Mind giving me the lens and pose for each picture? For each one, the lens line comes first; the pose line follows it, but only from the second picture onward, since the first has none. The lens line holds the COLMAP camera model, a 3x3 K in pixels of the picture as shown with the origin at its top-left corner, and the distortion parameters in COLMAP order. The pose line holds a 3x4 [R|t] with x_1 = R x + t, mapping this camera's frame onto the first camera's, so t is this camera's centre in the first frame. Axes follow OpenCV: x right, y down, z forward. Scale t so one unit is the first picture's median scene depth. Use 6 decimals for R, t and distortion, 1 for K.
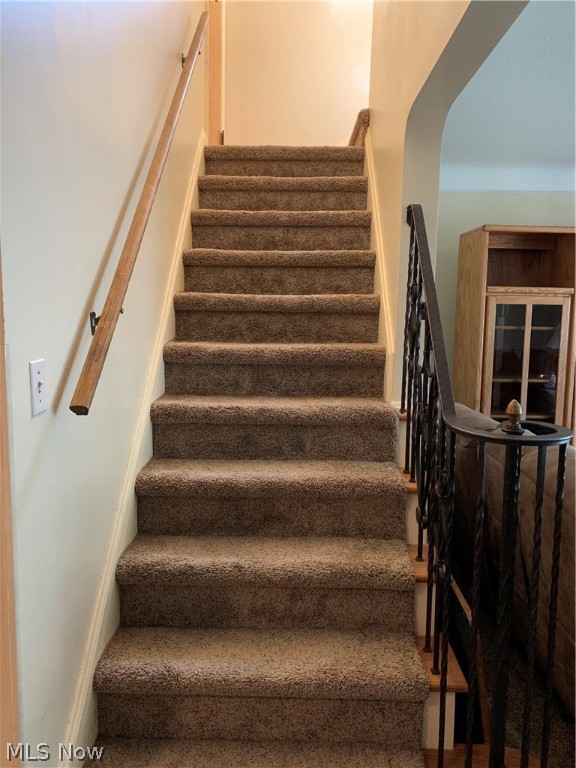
lens RADIAL K [[587.2, 0, 305.8], [0, 587.2, 372.1], [0, 0, 1]] dist [0.136222, -0.234382]
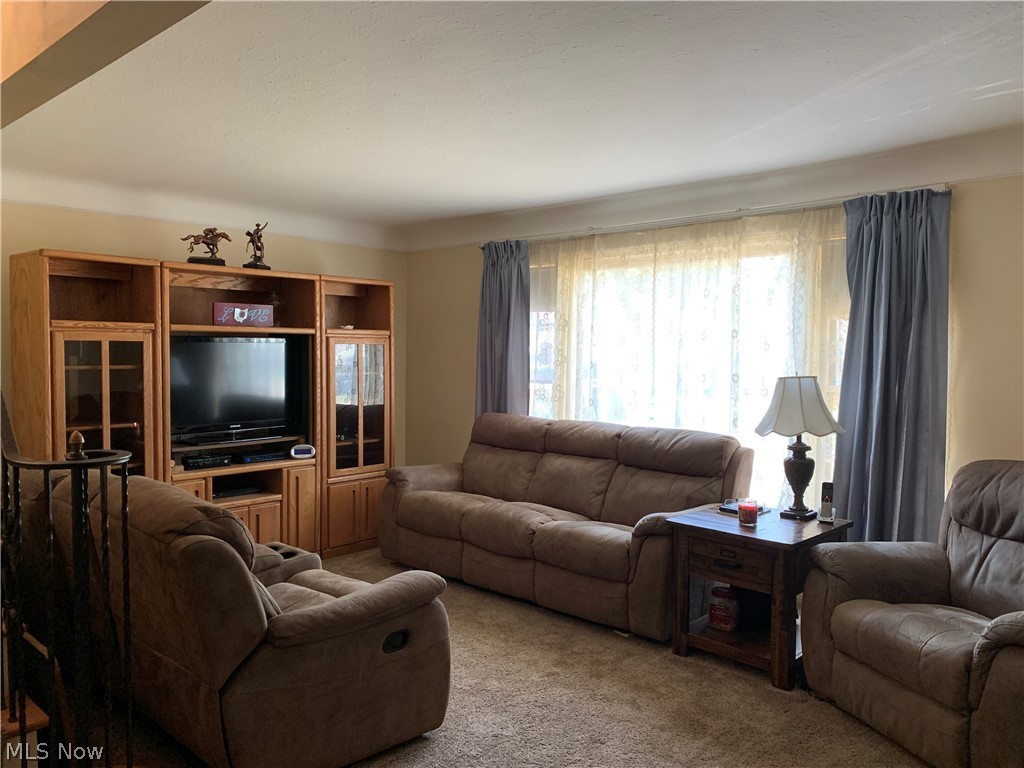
lens RADIAL K [[766.4, 0, 522.7], [0, 766.4, 380.1], [0, 0, 1]] dist [-0.002667, -0.005166]
pose [[0.671004, -0.043254, 0.740191, -0.055513], [0.085473, 0.996154, -0.019272, 0.020049], [-0.736510, 0.076198, 0.672121, -0.223839]]
